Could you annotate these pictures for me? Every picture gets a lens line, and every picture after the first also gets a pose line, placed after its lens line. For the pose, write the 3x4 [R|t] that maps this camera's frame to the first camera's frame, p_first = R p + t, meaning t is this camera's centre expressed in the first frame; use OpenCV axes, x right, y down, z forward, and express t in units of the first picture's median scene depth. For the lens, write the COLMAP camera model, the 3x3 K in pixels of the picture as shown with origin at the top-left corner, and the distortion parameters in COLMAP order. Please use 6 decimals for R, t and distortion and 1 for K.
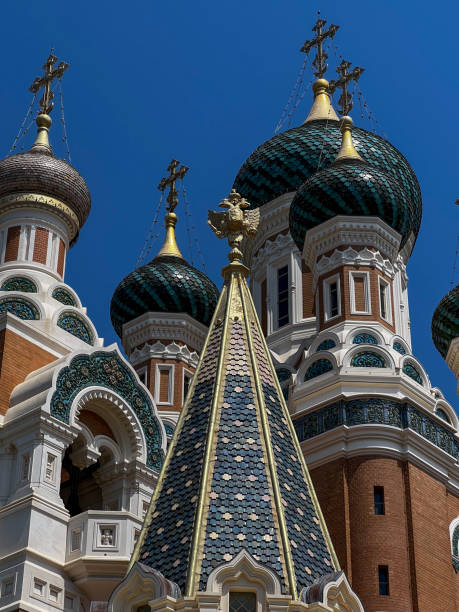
lens RADIAL K [[1424.7, 0, 229.5], [0, 1424.7, 306.0], [0, 0, 1]] dist [0.132122, 0.345583]
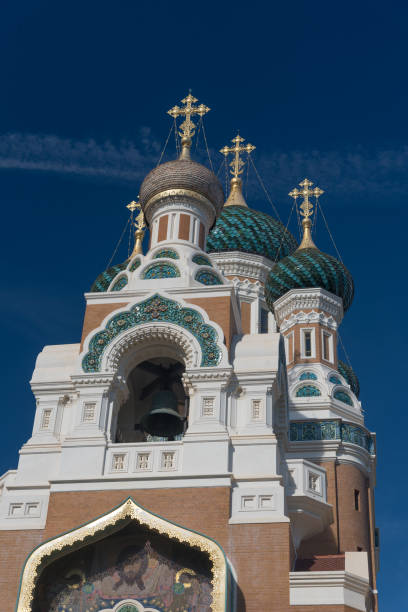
lens RADIAL K [[1023.2, 0, 204.0], [0, 1023.2, 306.0], [0, 0, 1]] dist [0.028756, -0.128540]
pose [[0.841784, 0.352945, 0.408447, -0.547446], [-0.337384, 0.934643, -0.112310, 0.134674], [-0.421392, -0.043263, 0.905846, 0.185449]]
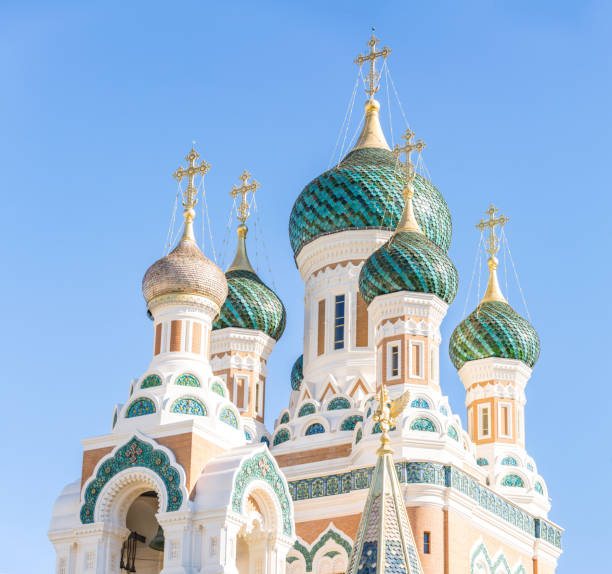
lens RADIAL K [[1708.9, 0, 306.0], [0, 1708.9, 287.0], [0, 0, 1]] dist [0.002937, -1.169857]
pose [[0.984535, 0.081547, 0.155049, -0.316571], [-0.110943, 0.975188, 0.191570, -0.450939], [-0.135580, -0.205809, 0.969155, -0.586600]]
